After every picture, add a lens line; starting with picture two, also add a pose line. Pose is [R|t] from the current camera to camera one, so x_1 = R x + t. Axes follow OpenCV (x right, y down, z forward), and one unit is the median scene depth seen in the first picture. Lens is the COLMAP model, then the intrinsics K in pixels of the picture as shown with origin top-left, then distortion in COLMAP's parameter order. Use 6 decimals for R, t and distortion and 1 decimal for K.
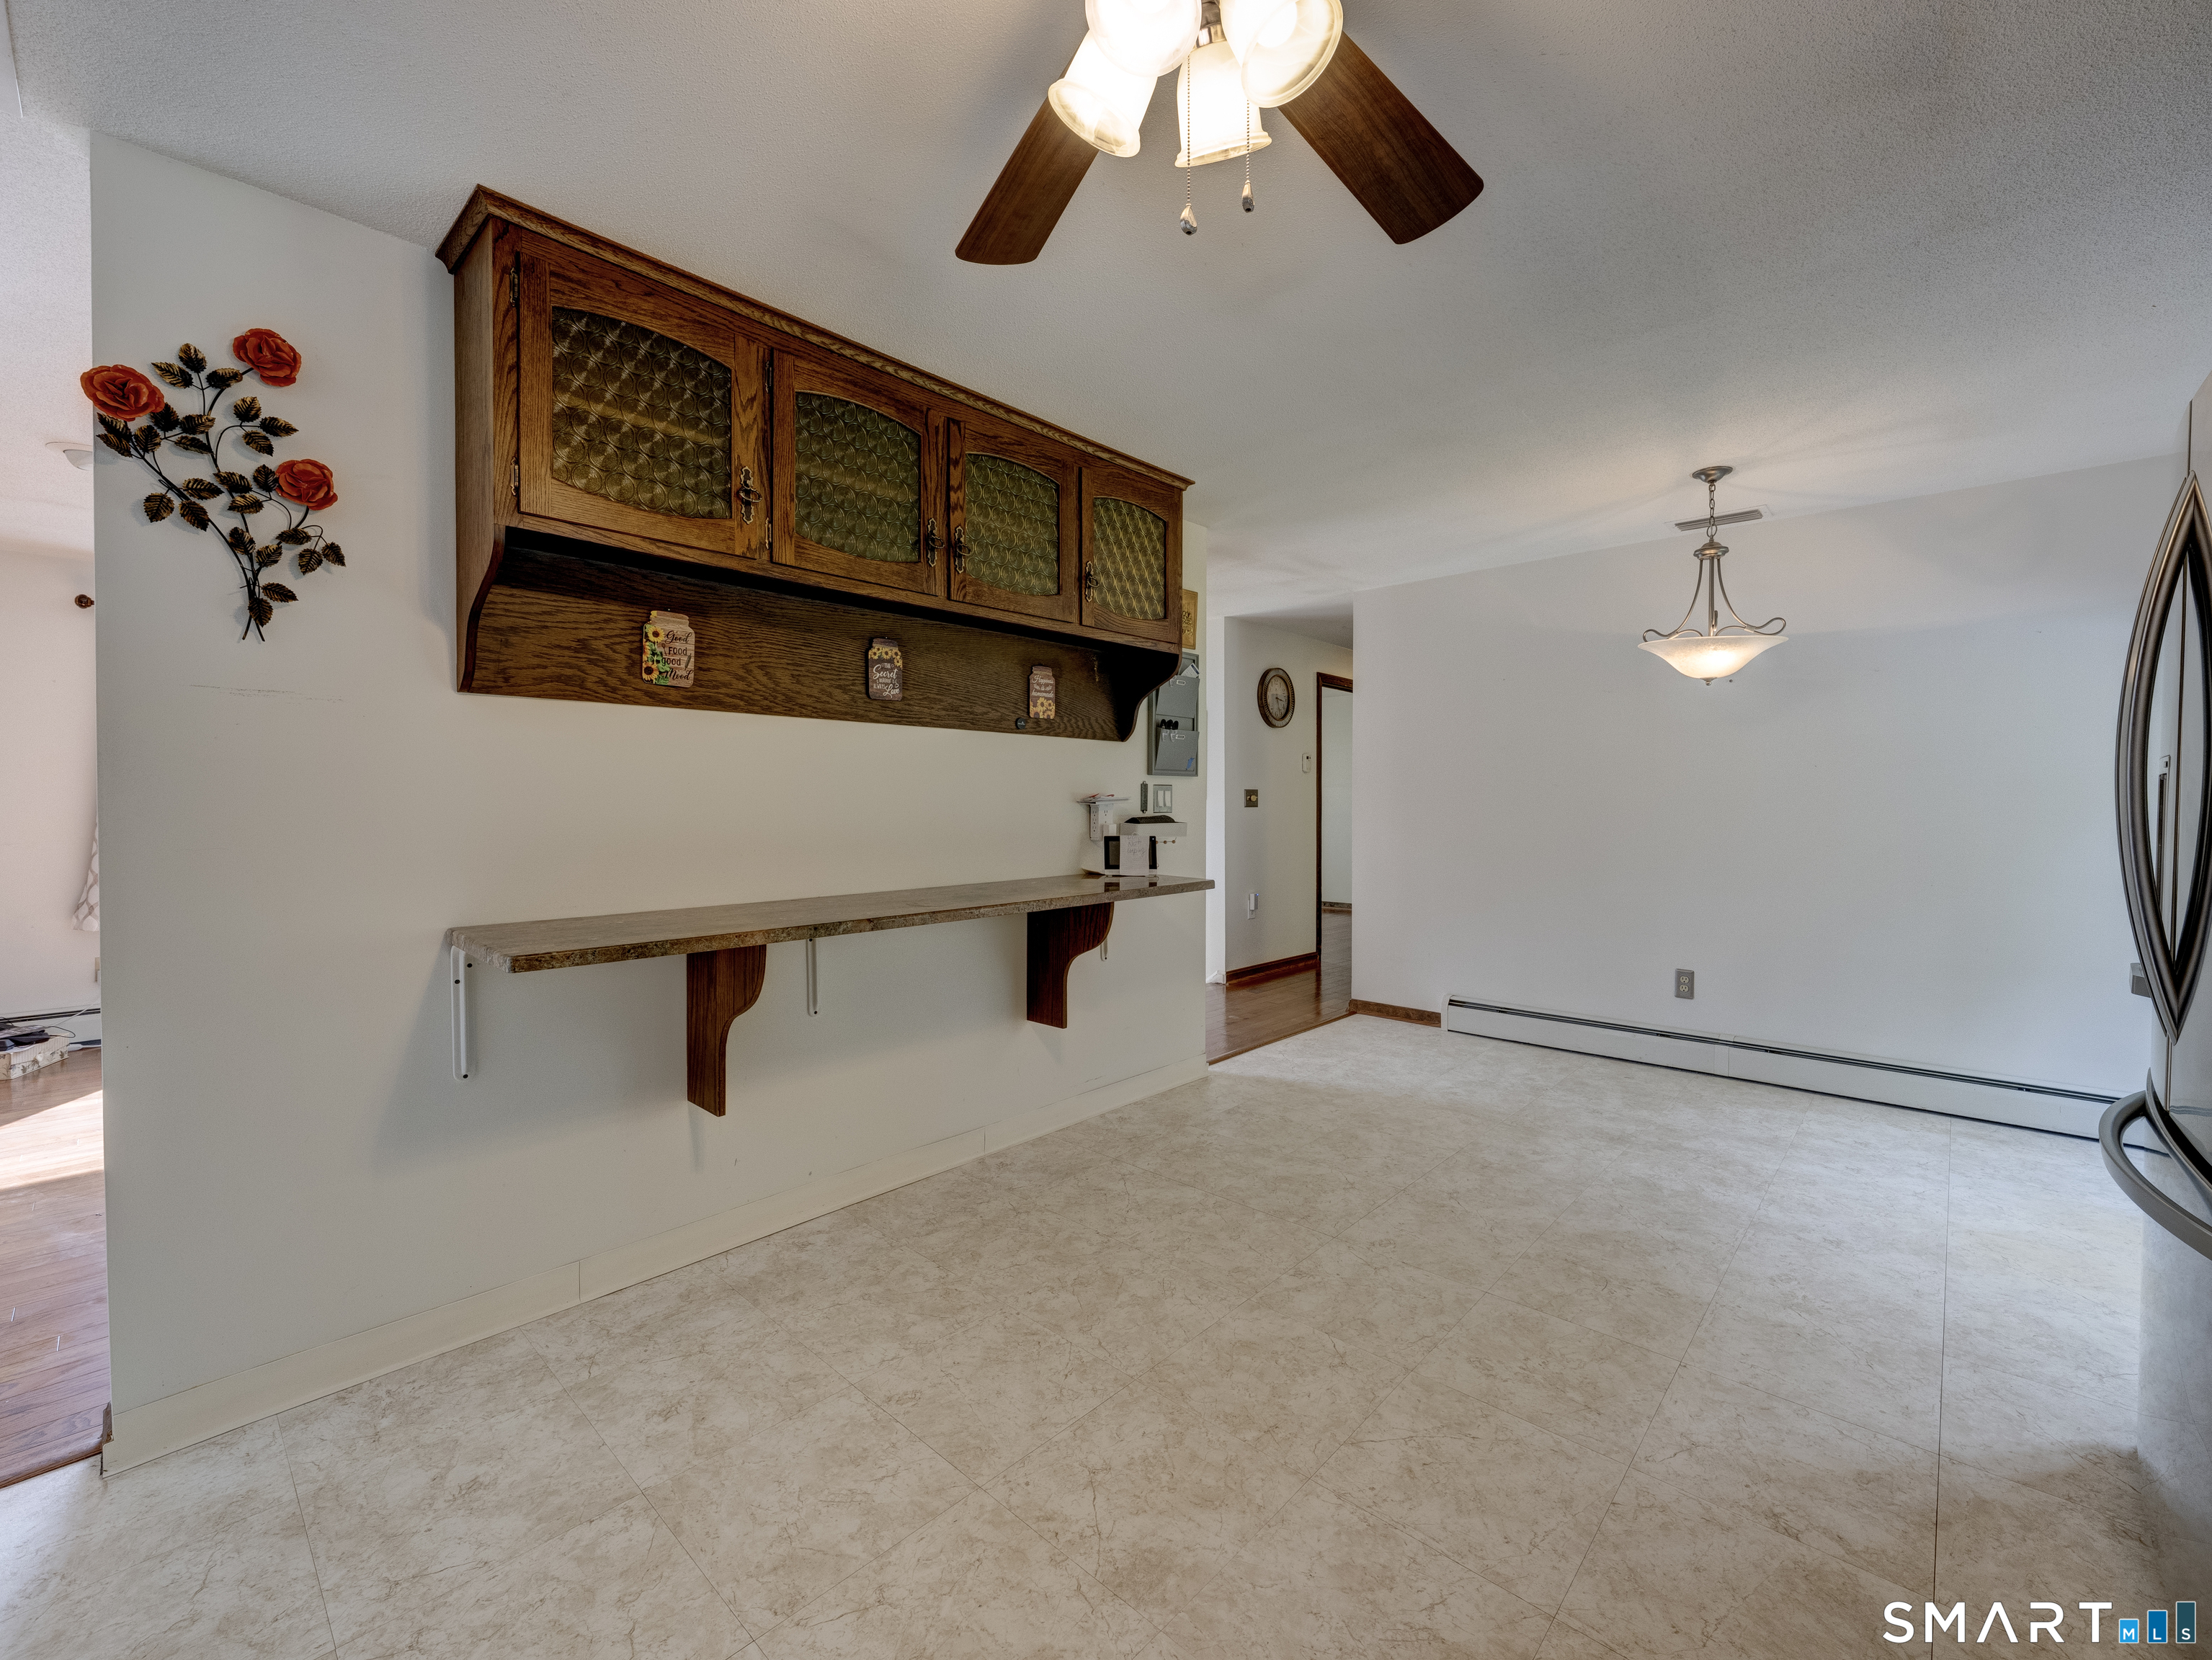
lens RADIAL K [[918.3, 0, 1106.0], [0, 918.3, 830.0], [0, 0, 1]] dist [-0.007475, 0.000103]
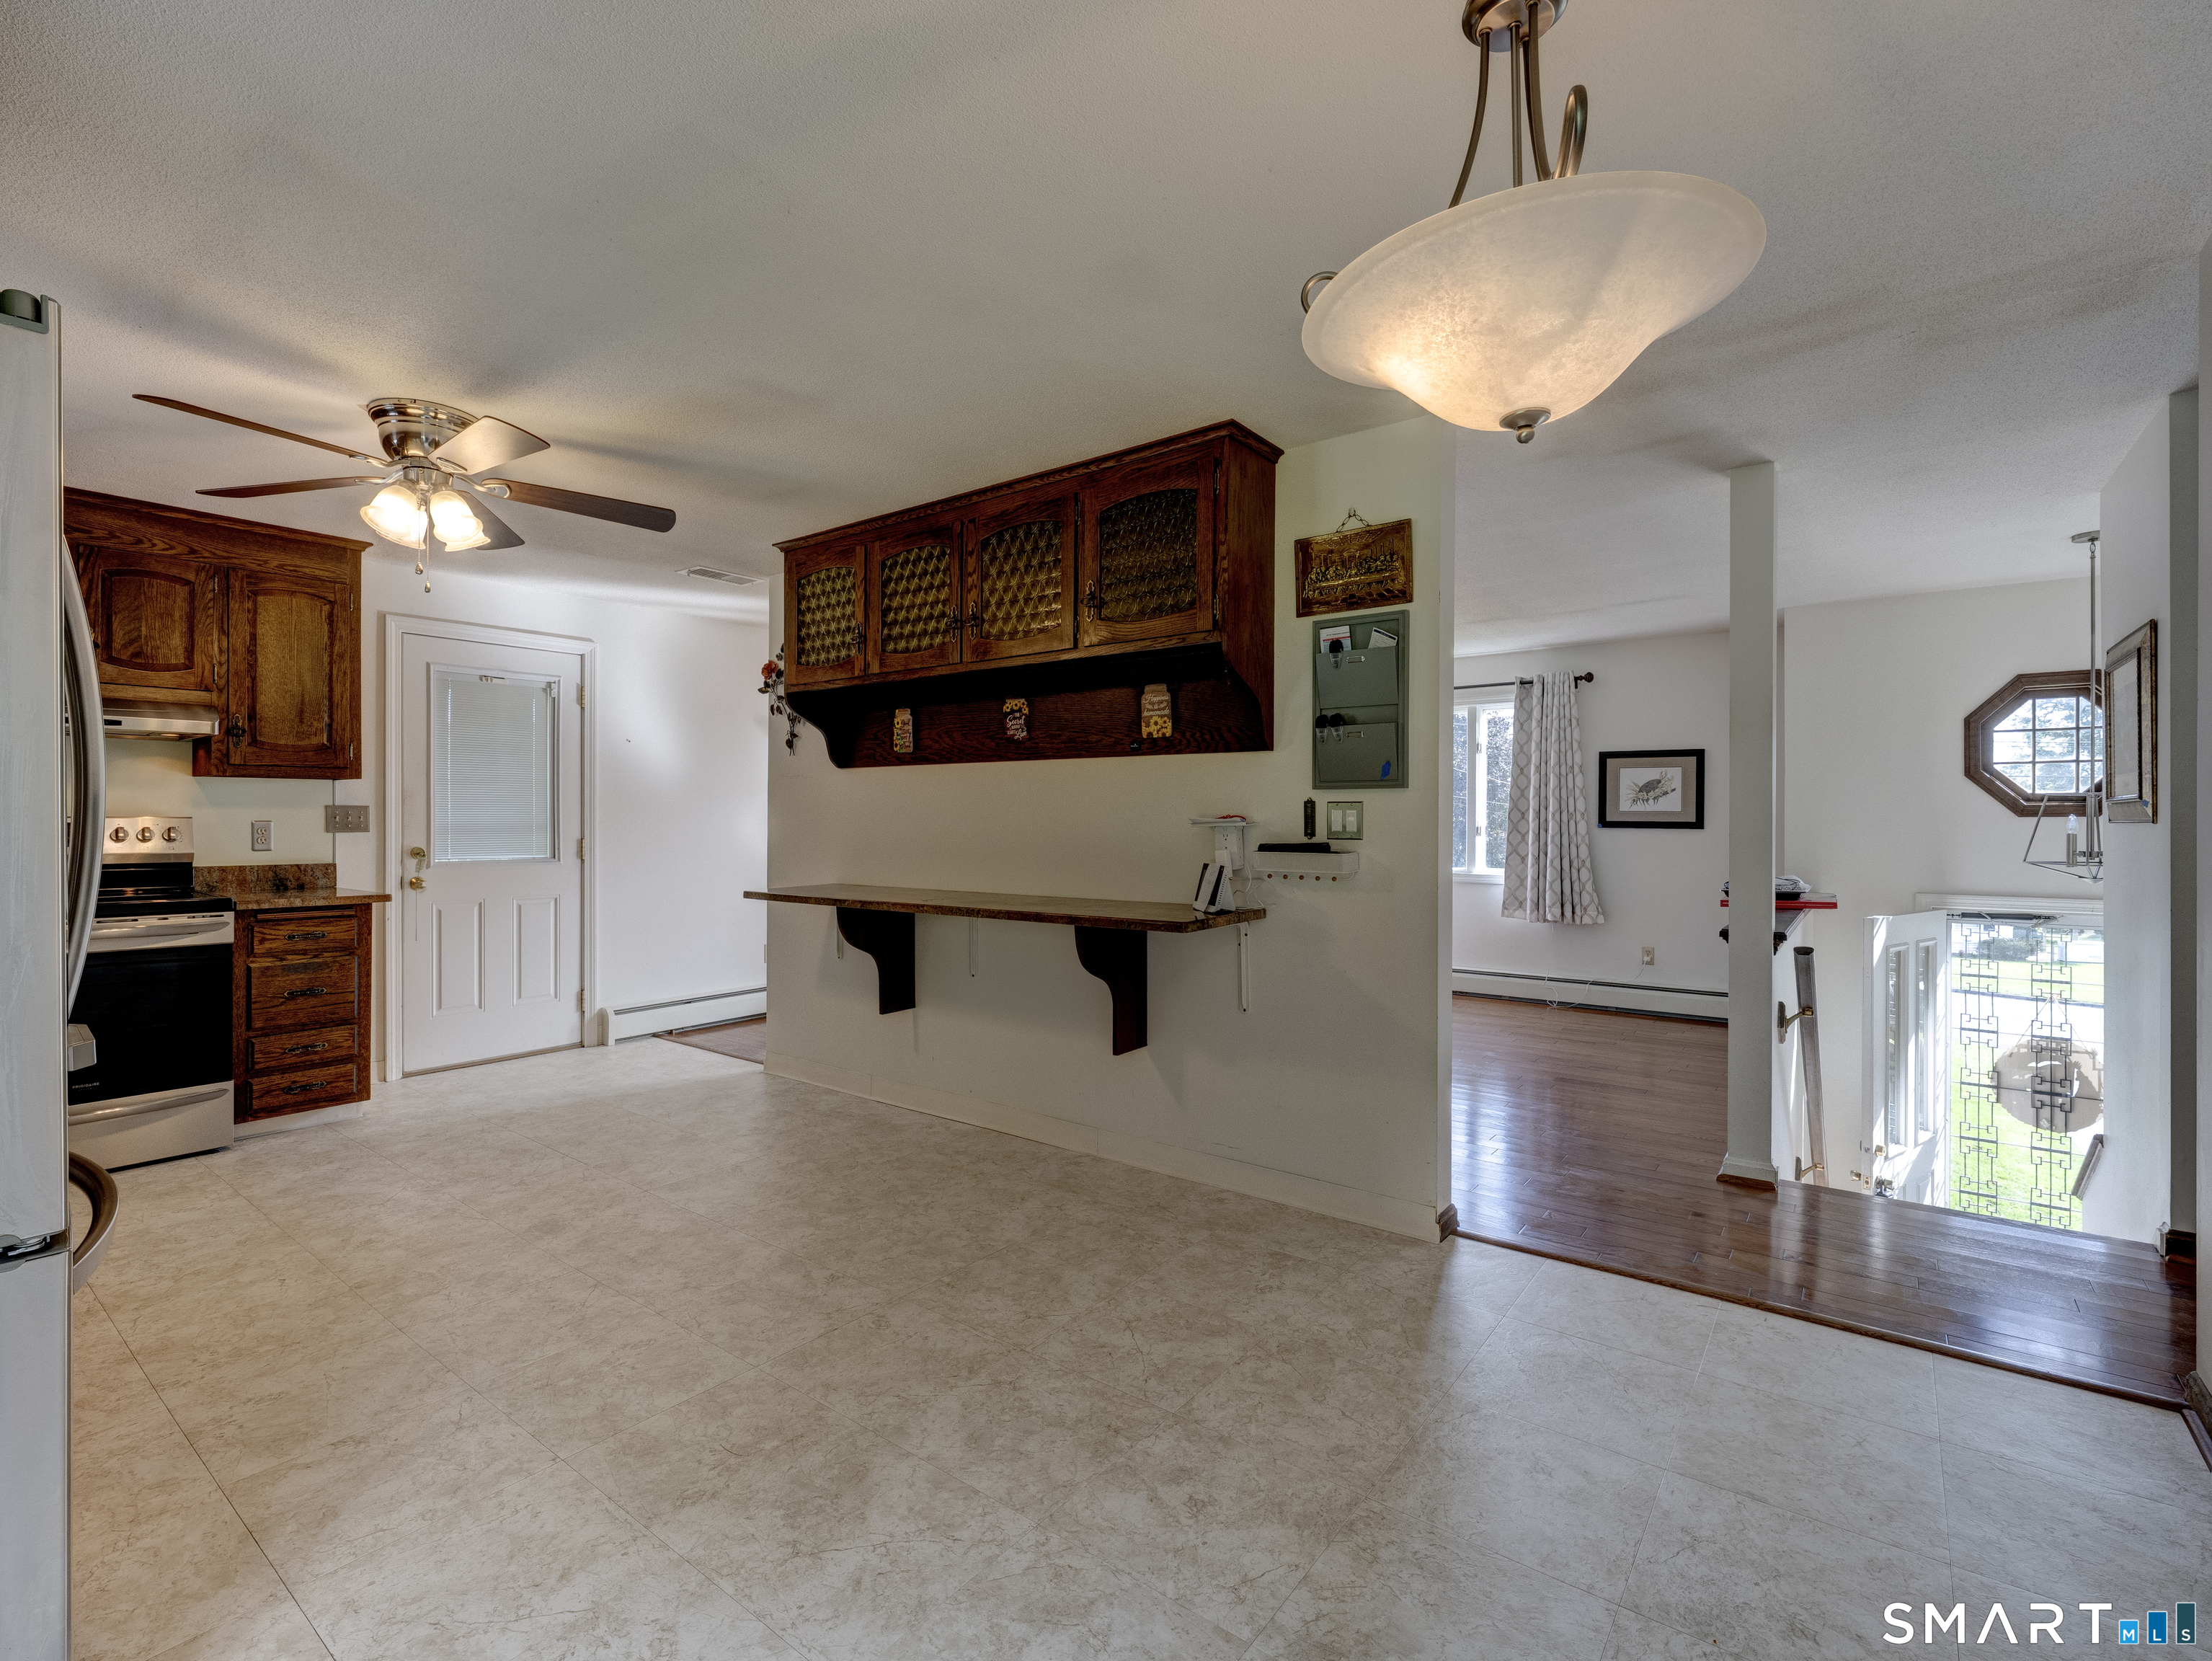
lens RADIAL K [[1017.5, 0, 1109.6], [0, 1017.5, 823.2], [0, 0, 1]] dist [-0.002919, -0.000817]
pose [[0.099239, 0.002721, -0.995060, 1.083403], [-0.032739, 0.999464, -0.000532, -0.031098], [0.994525, 0.032630, 0.099275, 0.922431]]
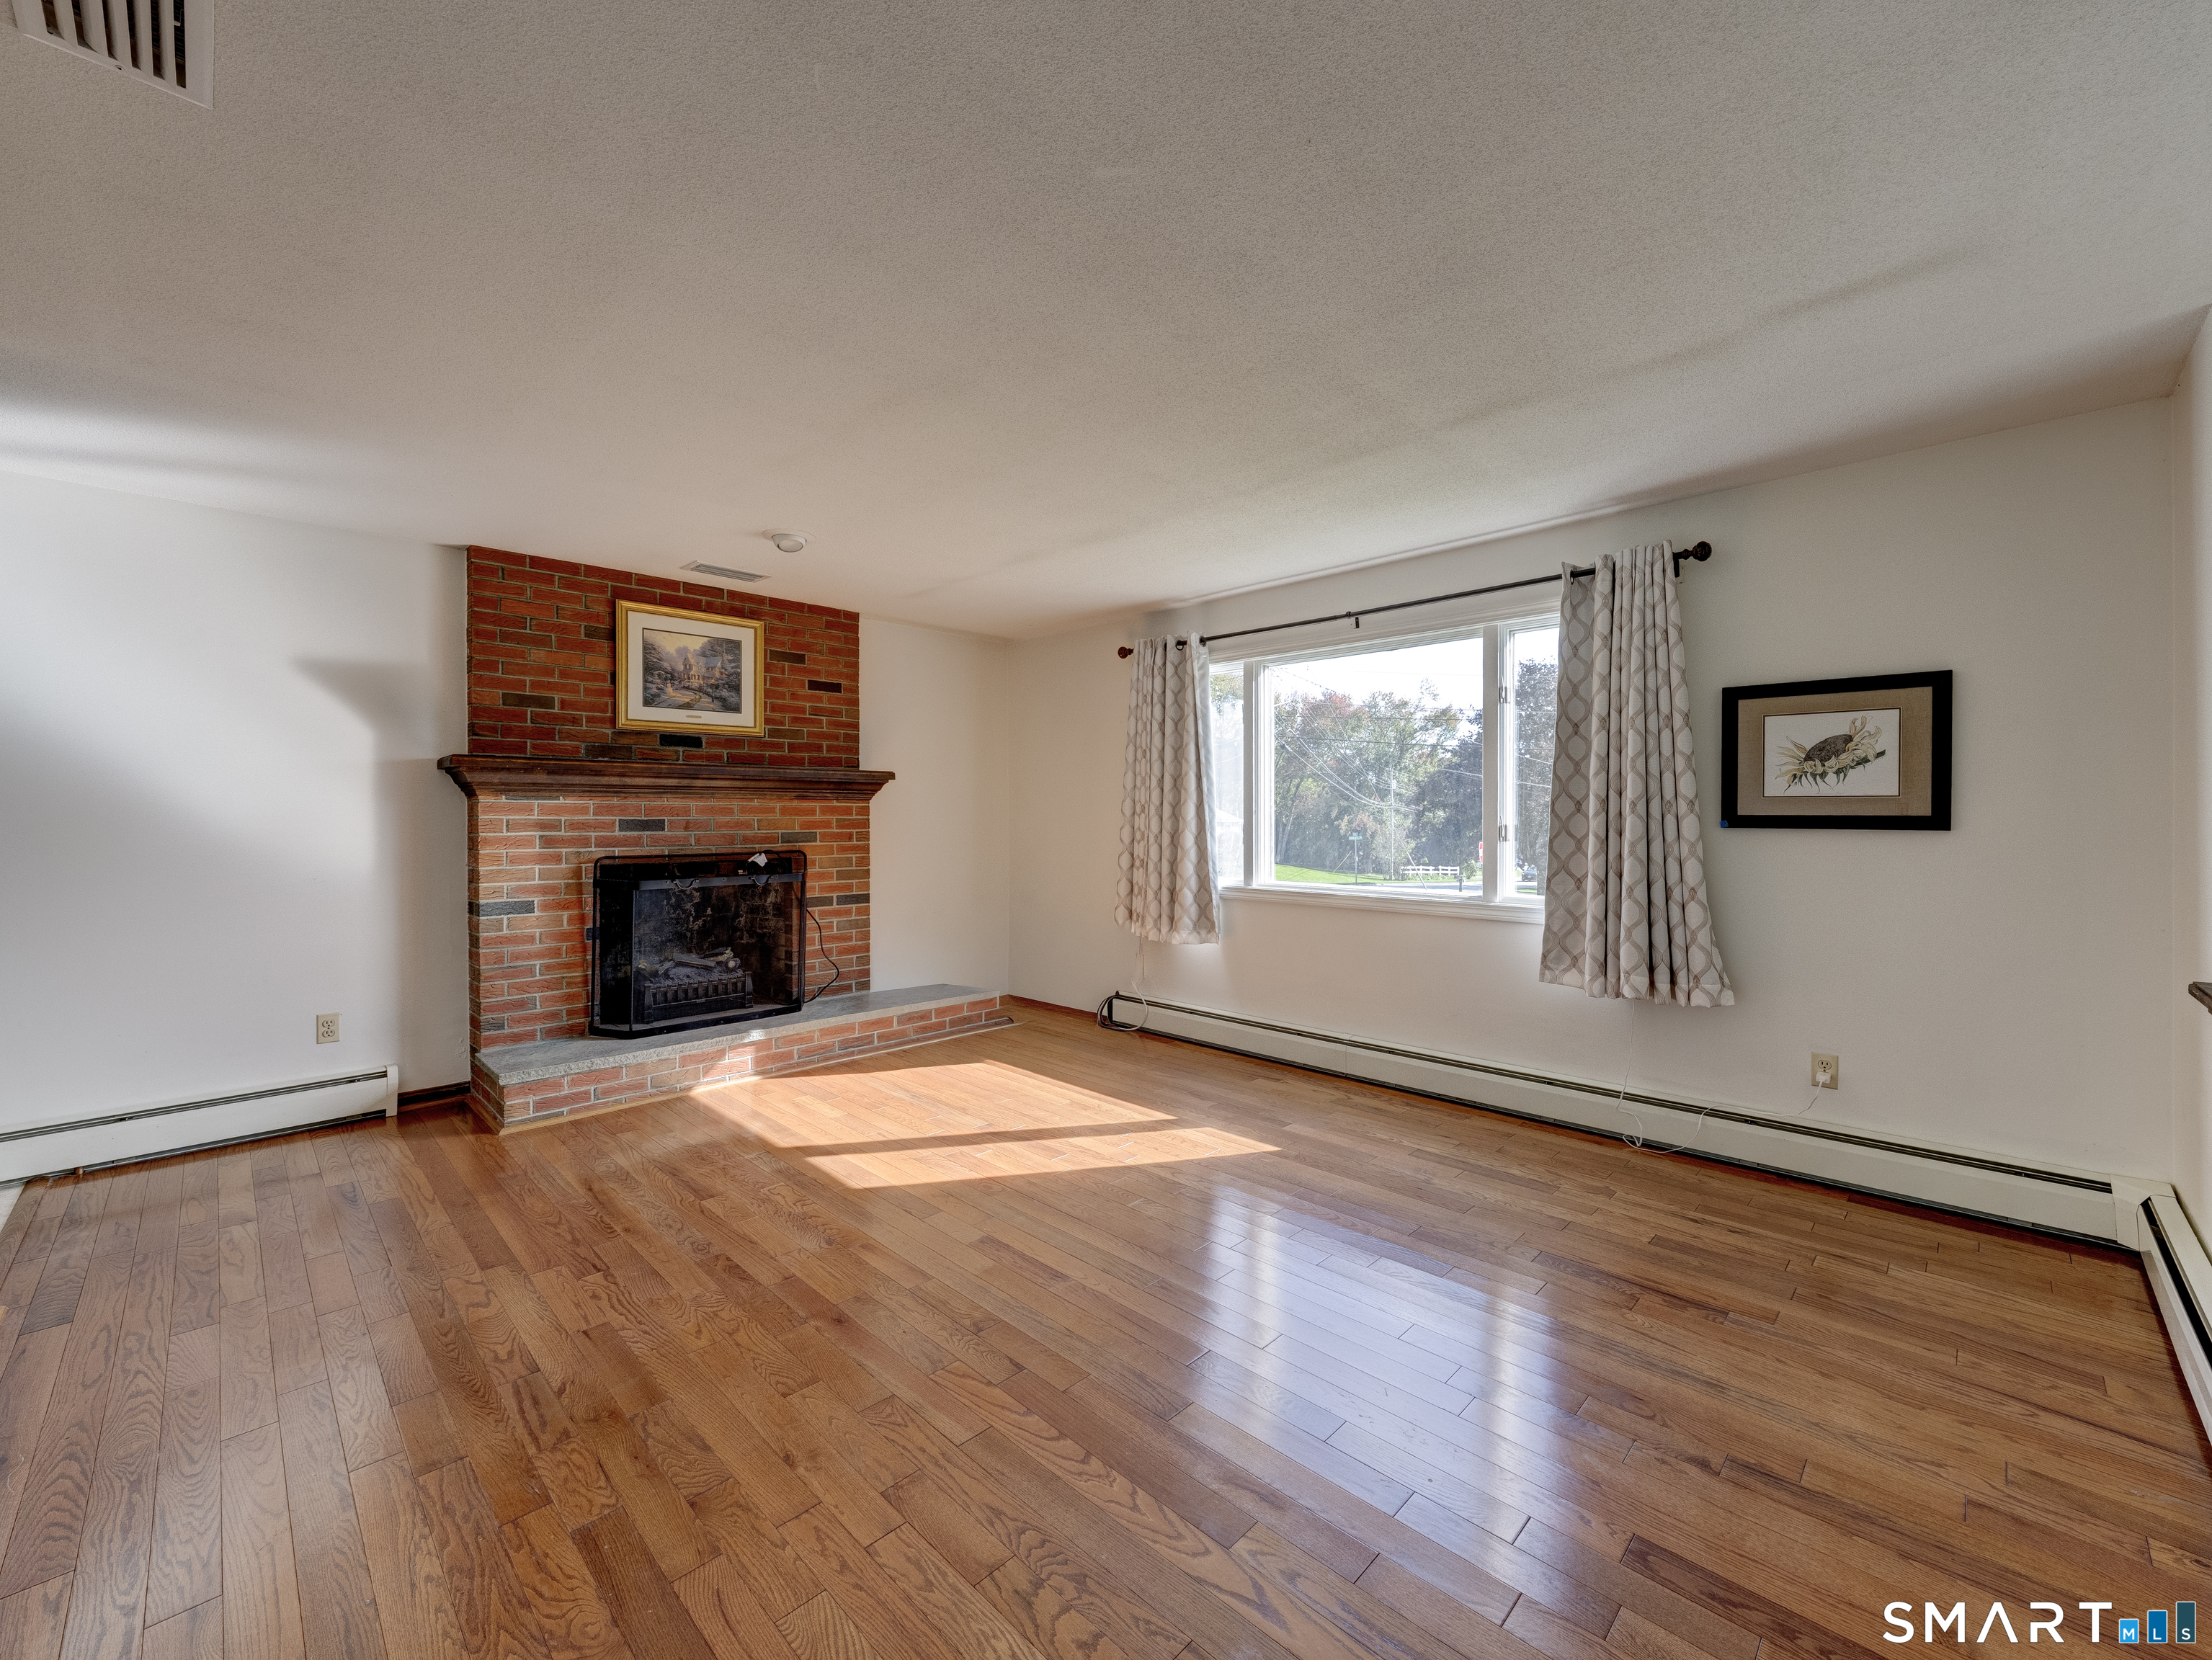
lens RADIAL K [[904.6, 0, 1109.9], [0, 904.6, 821.9], [0, 0, 1]] dist [-0.007218, 0.000193]
pose [[-0.028386, 0.006338, -0.999577, 0.096896], [-0.027054, 0.999609, 0.007107, -0.051847], [0.999231, 0.027245, -0.028203, 1.494067]]
